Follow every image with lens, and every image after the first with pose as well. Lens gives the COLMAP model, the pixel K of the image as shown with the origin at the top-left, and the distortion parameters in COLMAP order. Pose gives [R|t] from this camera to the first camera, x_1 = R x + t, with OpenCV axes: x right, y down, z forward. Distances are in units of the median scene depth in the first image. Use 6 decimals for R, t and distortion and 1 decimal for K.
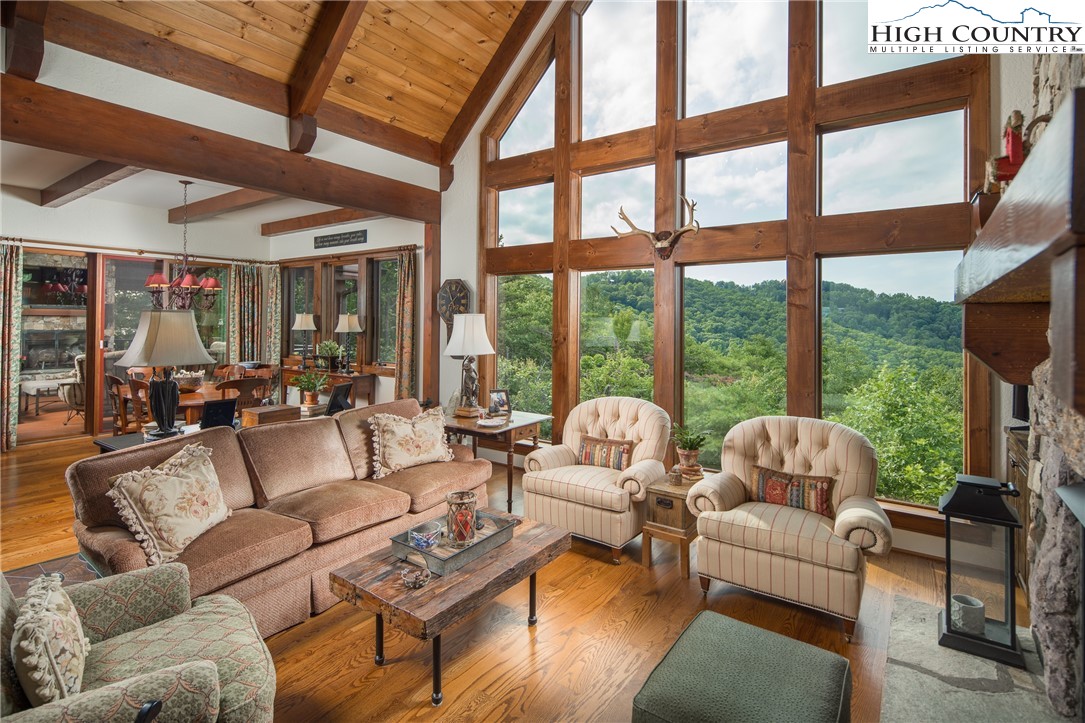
lens RADIAL K [[526.2, 0, 541.3], [0, 526.2, 317.7], [0, 0, 1]] dist [0.001218, -0.000321]
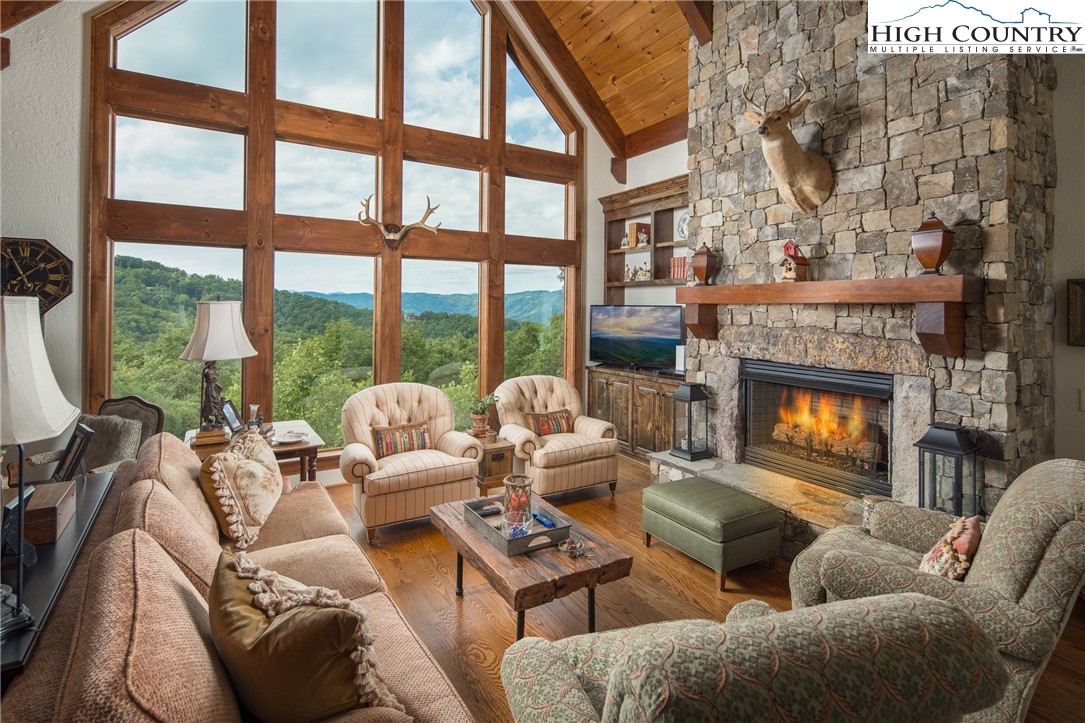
lens RADIAL K [[523.6, 0, 538.2], [0, 523.6, 306.6], [0, 0, 1]] dist [-0.000609, -0.000454]
pose [[0.397636, -0.003638, 0.917536, -0.465300], [-0.011362, 0.999896, 0.008888, -0.008162], [-0.917473, -0.013959, 0.397553, 0.231876]]
